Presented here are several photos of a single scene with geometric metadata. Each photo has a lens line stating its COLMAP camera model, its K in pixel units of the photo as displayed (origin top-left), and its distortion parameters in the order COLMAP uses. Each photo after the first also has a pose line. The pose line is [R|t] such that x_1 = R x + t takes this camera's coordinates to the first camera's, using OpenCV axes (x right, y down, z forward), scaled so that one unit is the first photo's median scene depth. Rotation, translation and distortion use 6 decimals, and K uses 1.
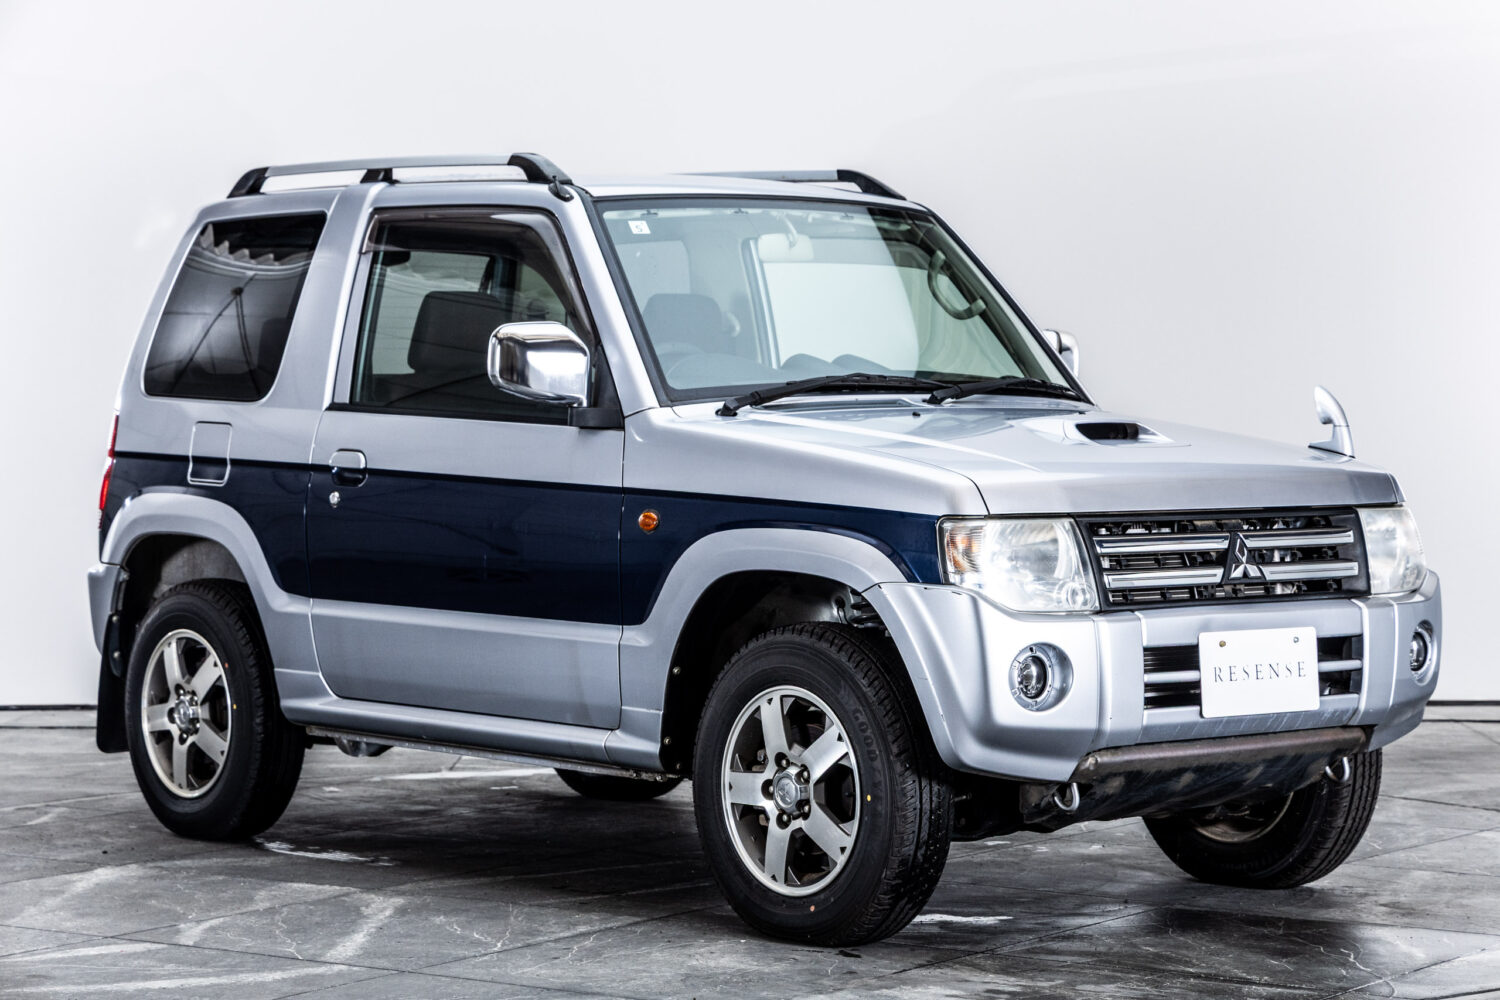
lens RADIAL K [[3545.3, 0, 750.0], [0, 3545.3, 500.0], [0, 0, 1]] dist [-0.025745, -0.079047]
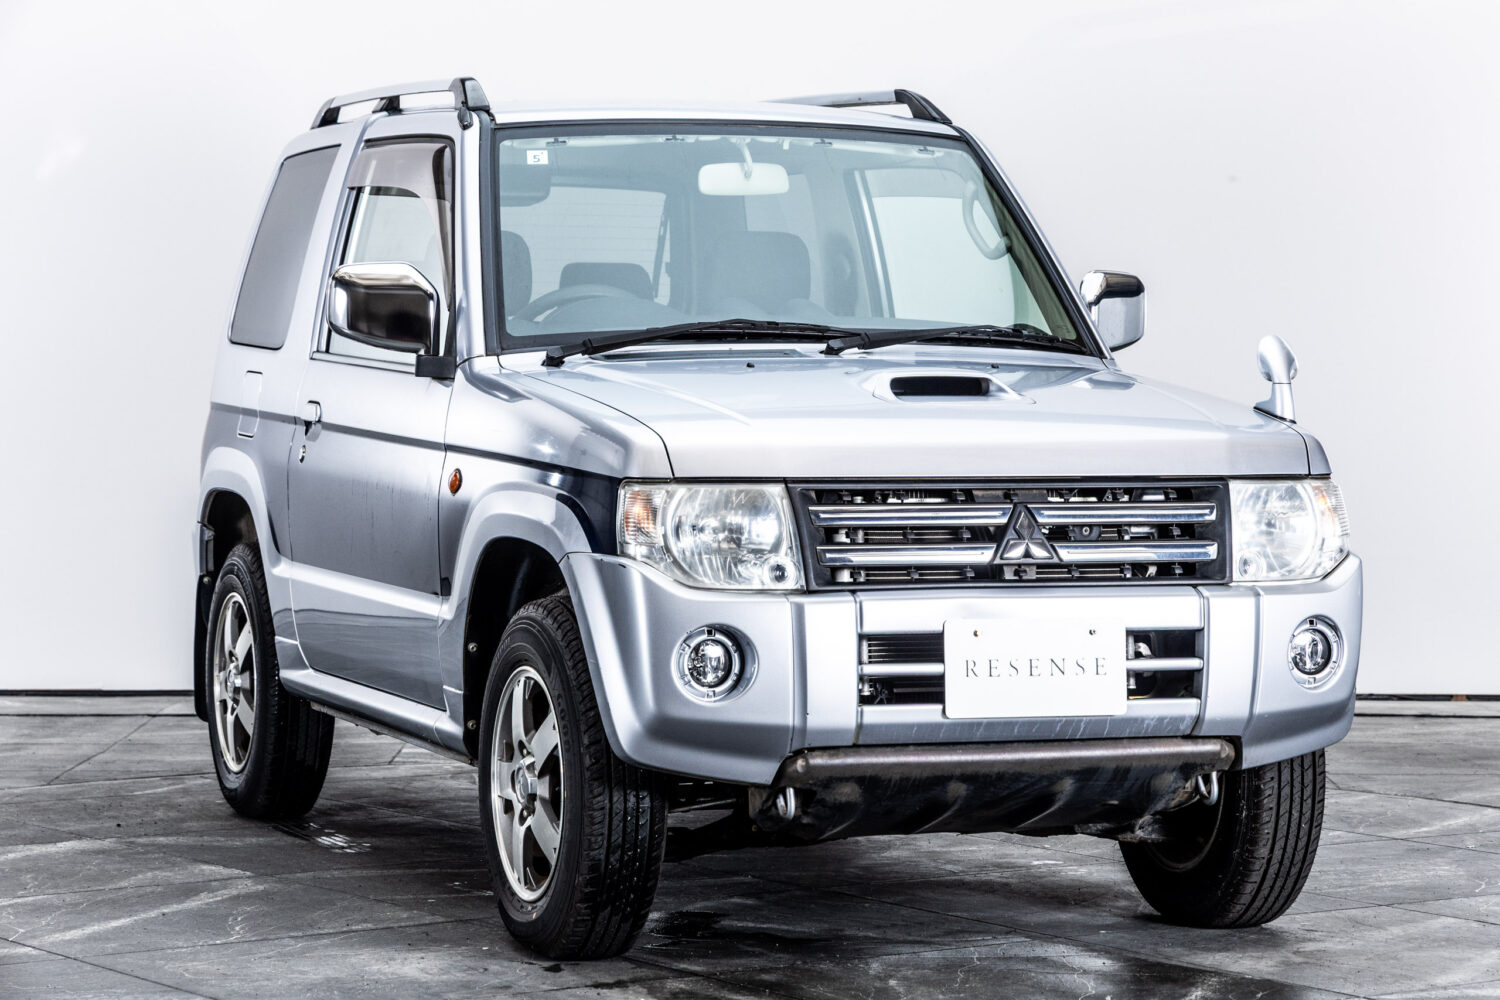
lens RADIAL K [[3928.8, 0, 750.0], [0, 3928.8, 500.0], [0, 0, 1]] dist [0.053189, 0.318398]
pose [[0.941785, 0.017975, -0.335734, 0.392612], [-0.015631, 0.999831, 0.009684, -0.000141], [0.335851, -0.003873, 0.941907, 0.081230]]
